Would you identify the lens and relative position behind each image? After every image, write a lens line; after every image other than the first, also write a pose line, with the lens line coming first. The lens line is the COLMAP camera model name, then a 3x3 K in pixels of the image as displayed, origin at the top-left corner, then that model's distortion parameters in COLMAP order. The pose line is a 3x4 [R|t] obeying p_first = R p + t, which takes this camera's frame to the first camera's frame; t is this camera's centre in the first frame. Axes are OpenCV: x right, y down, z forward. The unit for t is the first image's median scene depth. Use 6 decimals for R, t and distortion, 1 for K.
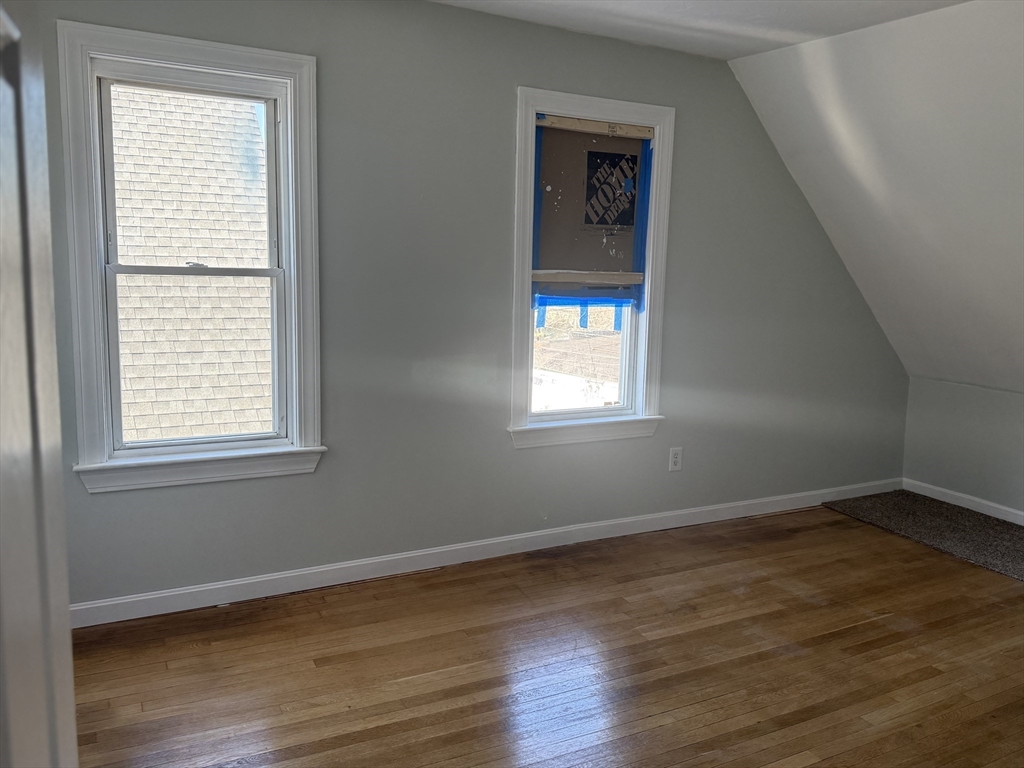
lens RADIAL K [[777.0, 0, 514.3], [0, 777.0, 354.6], [0, 0, 1]] dist [0.061816, -0.056109]
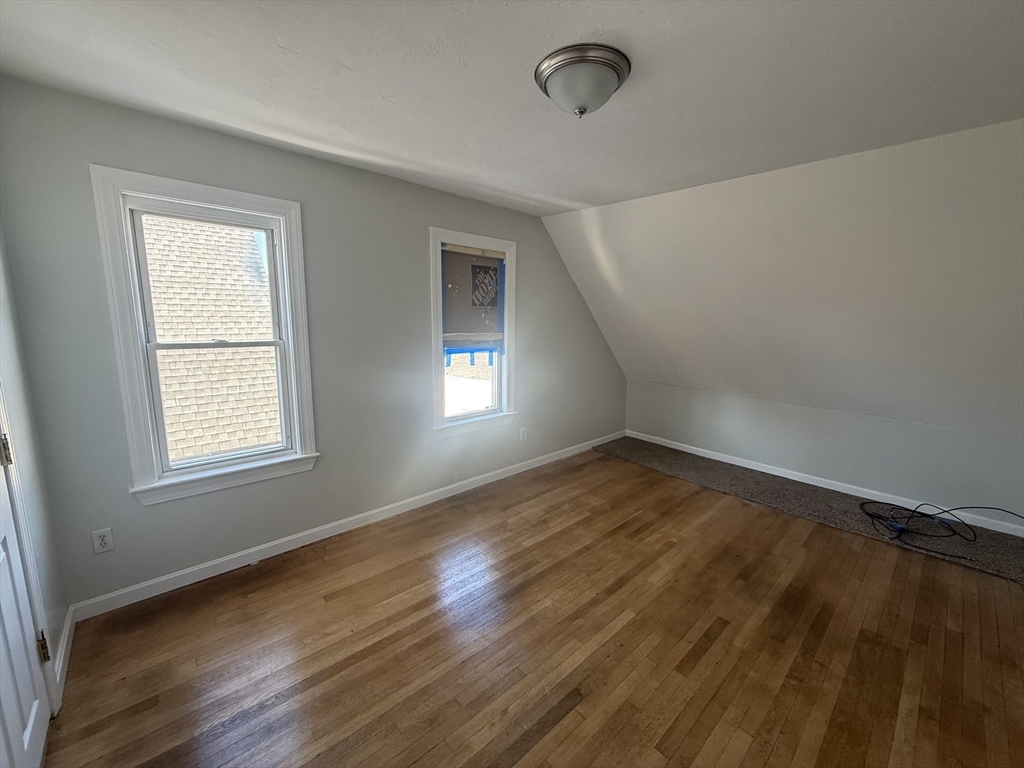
lens RADIAL K [[410.6, 0, 517.4], [0, 410.6, 381.1], [0, 0, 1]] dist [0.001951, -0.000227]
pose [[0.971558, -0.048264, 0.231833, -0.038521], [0.042082, 0.998616, 0.031542, -0.033590], [-0.233034, -0.020889, 0.972244, 0.101824]]
